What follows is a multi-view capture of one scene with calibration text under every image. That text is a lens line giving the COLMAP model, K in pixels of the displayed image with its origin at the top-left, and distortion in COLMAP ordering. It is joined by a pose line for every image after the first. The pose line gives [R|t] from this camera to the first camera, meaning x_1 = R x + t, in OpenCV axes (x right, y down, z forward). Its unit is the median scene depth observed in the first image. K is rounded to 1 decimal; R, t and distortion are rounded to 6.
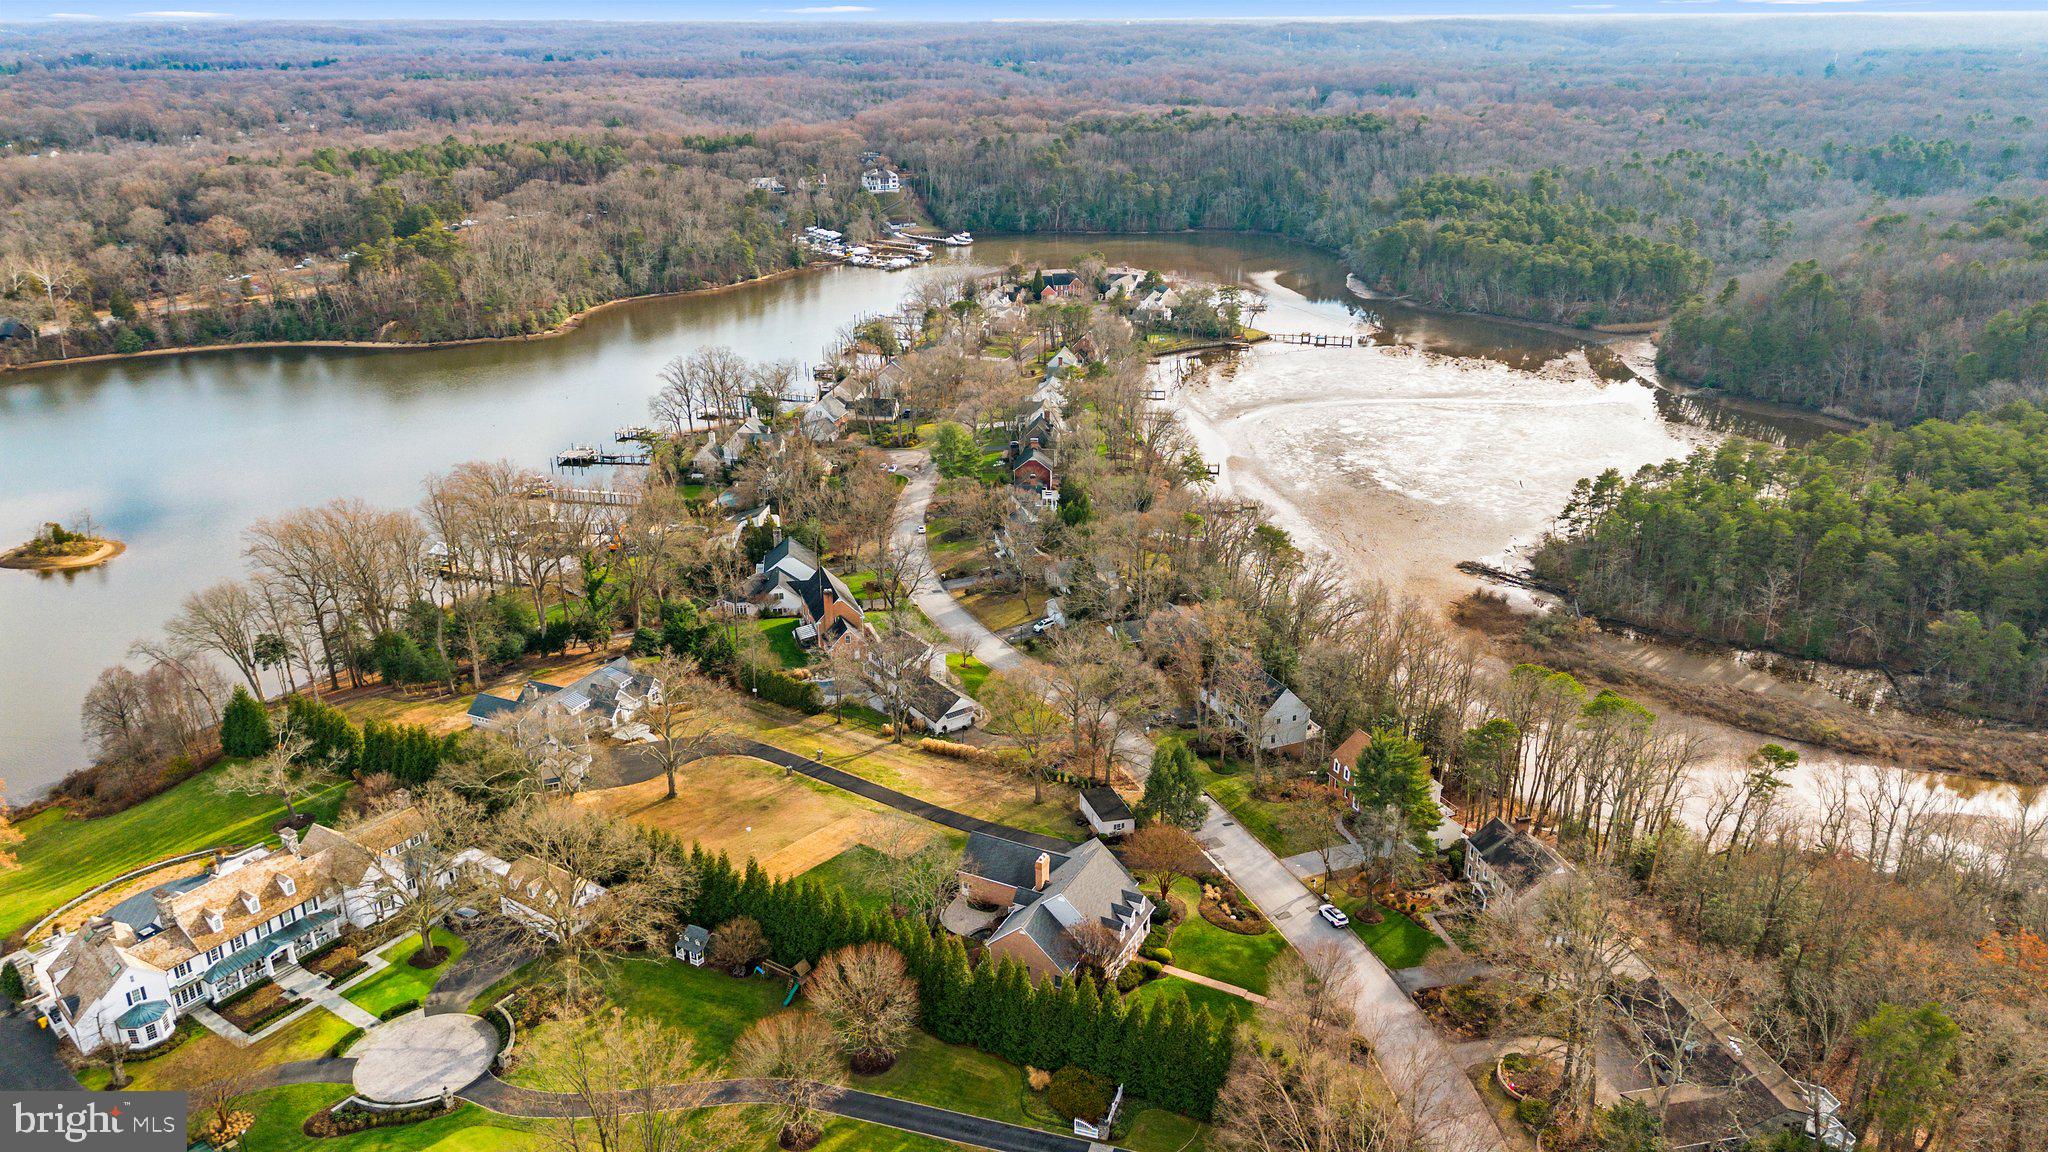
lens RADIAL K [[1422.1, 0, 1032.4], [0, 1422.1, 587.9], [0, 0, 1]] dist [0.078724, -0.085881]
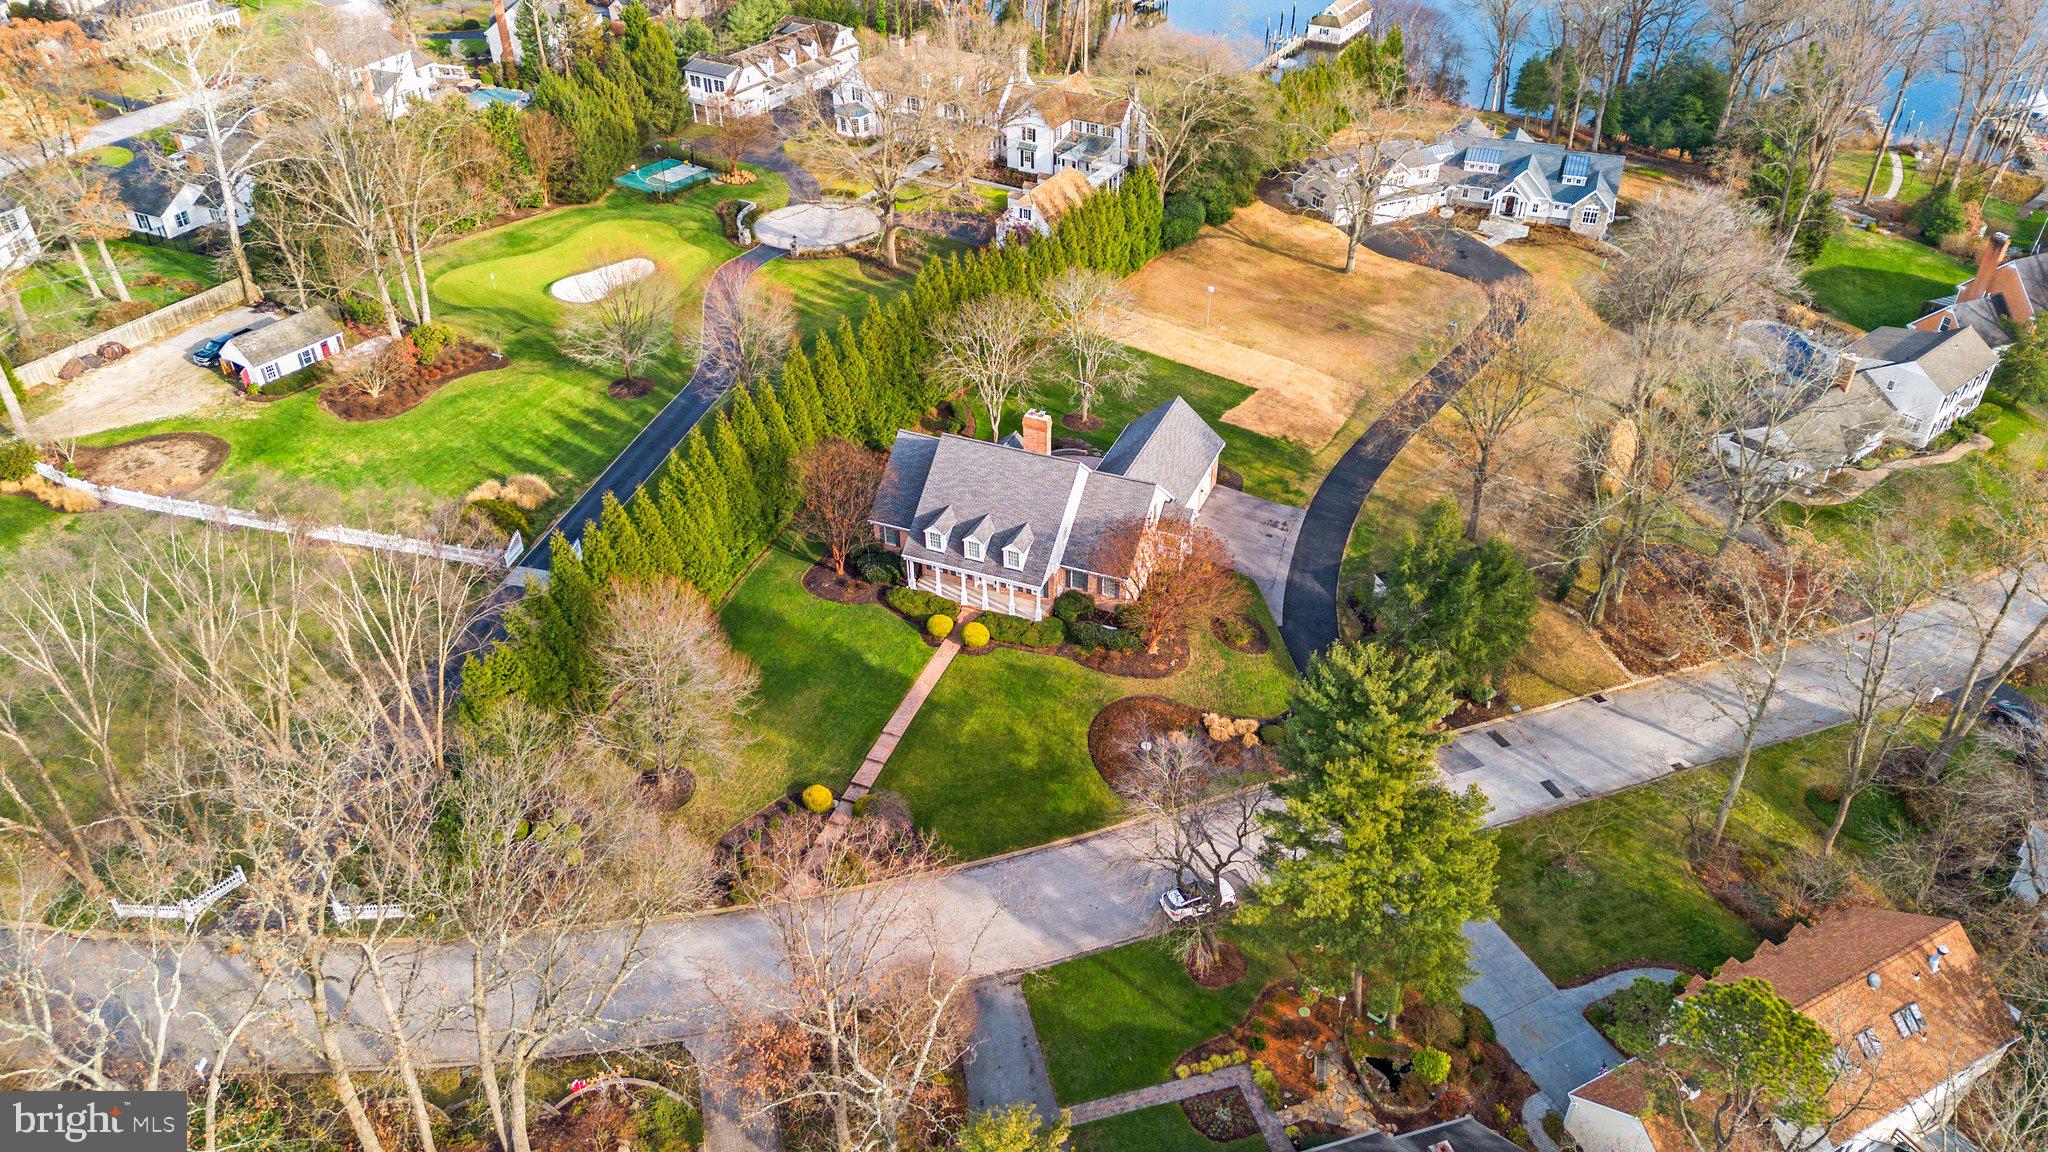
lens RADIAL K [[1422.1, 0, 1032.4], [0, 1422.1, 587.9], [0, 0, 1]] dist [0.078724, -0.085881]
pose [[0.064236, 0.586073, -0.807708, 0.512231], [-0.365384, 0.766989, 0.527468, -0.075513], [0.928638, 0.261241, 0.263410, 0.783129]]
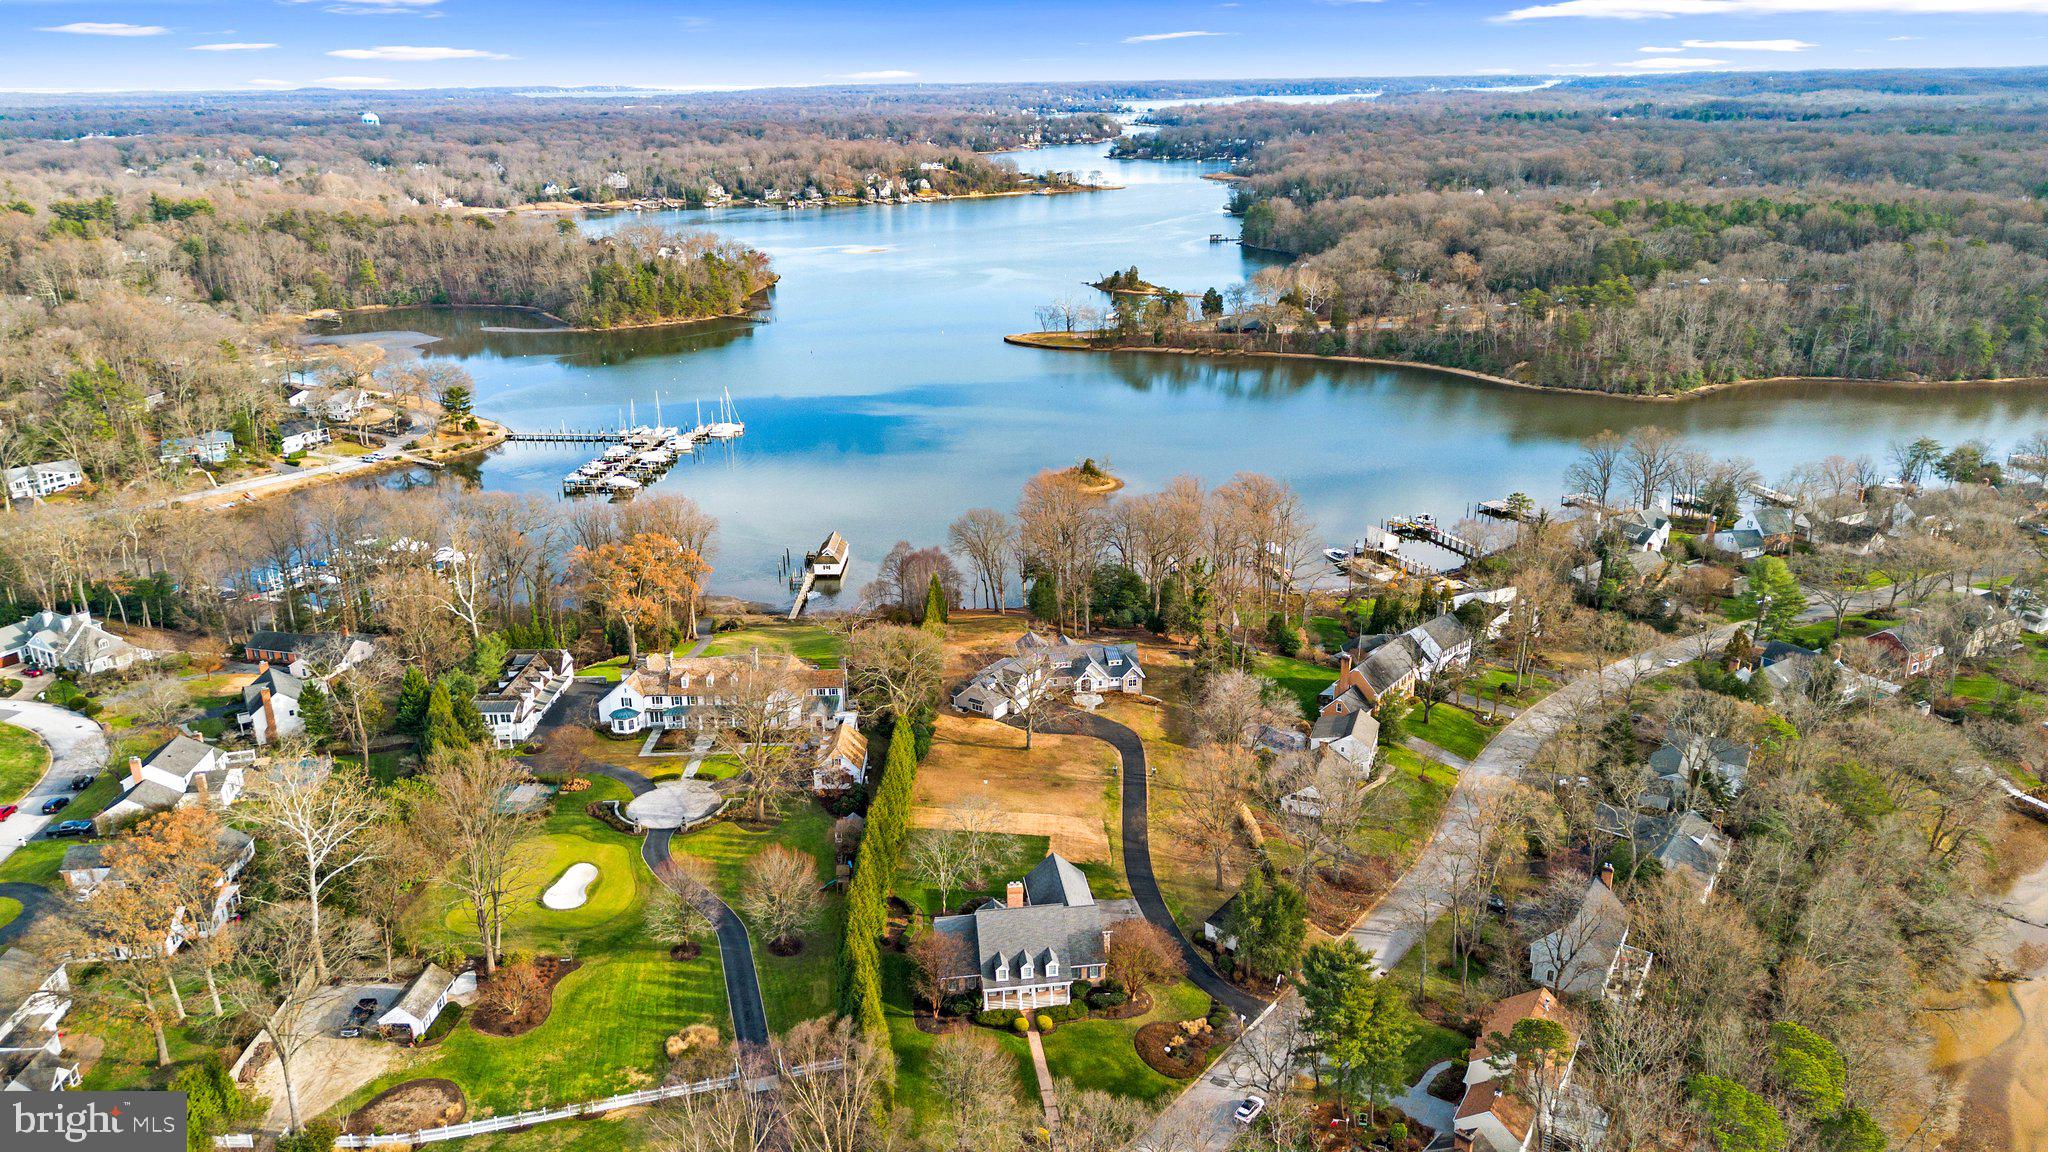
lens RADIAL K [[1432.2, 0, 1031.0], [0, 1432.2, 570.3], [0, 0, 1]] dist [0.071087, -0.072751]
pose [[0.560839, 0.265648, -0.784150, 0.729818], [-0.298357, 0.948338, 0.107880, -0.141736], [0.772297, 0.173453, 0.611123, 0.284706]]
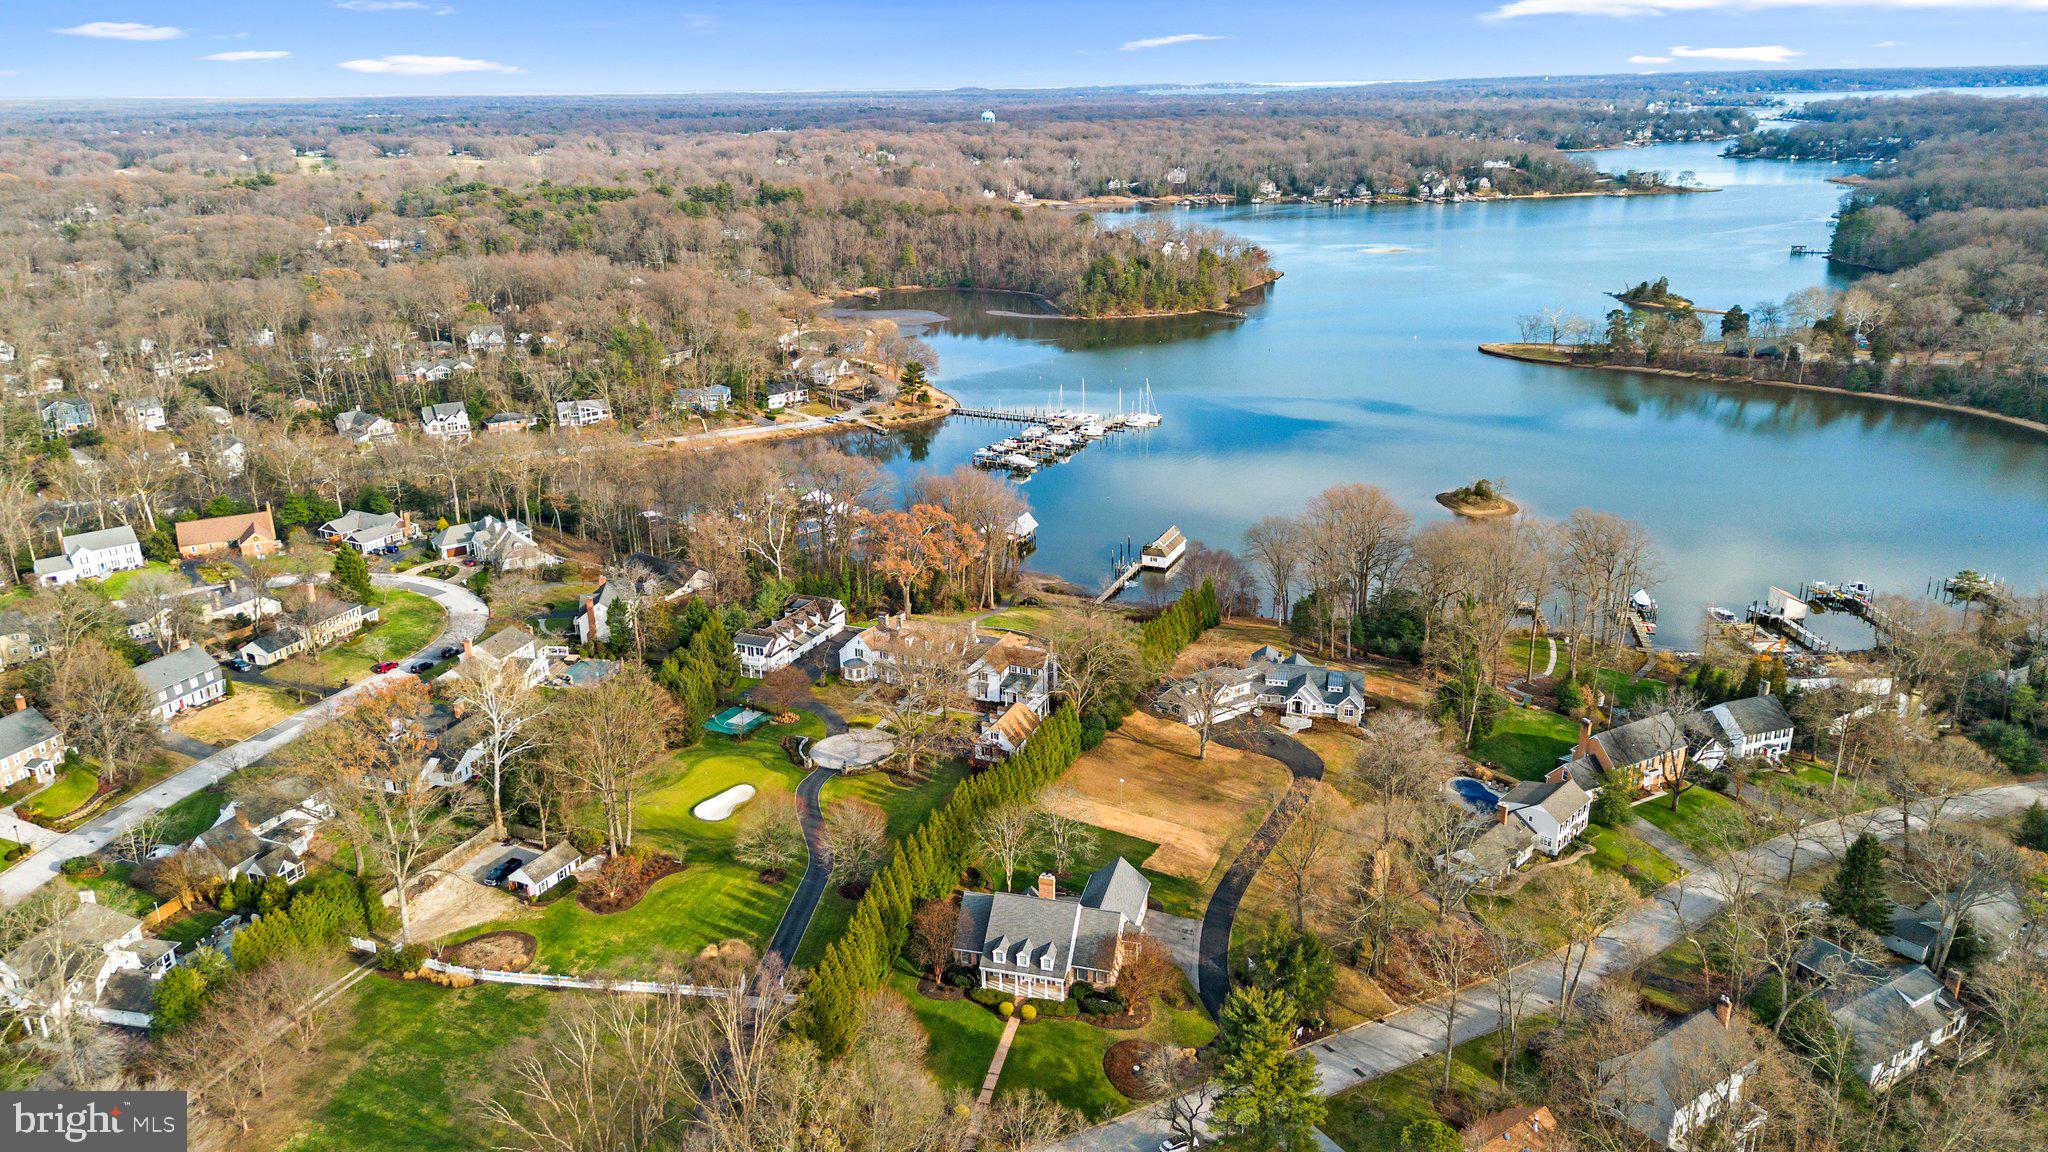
lens RADIAL K [[1429.0, 0, 1033.8], [0, 1429.0, 572.1], [0, 0, 1]] dist [0.089499, -0.110101]
pose [[0.192205, 0.317160, -0.928691, 0.872963], [-0.349851, 0.906302, 0.237108, -0.256422], [0.916876, 0.279330, 0.285155, 0.562358]]
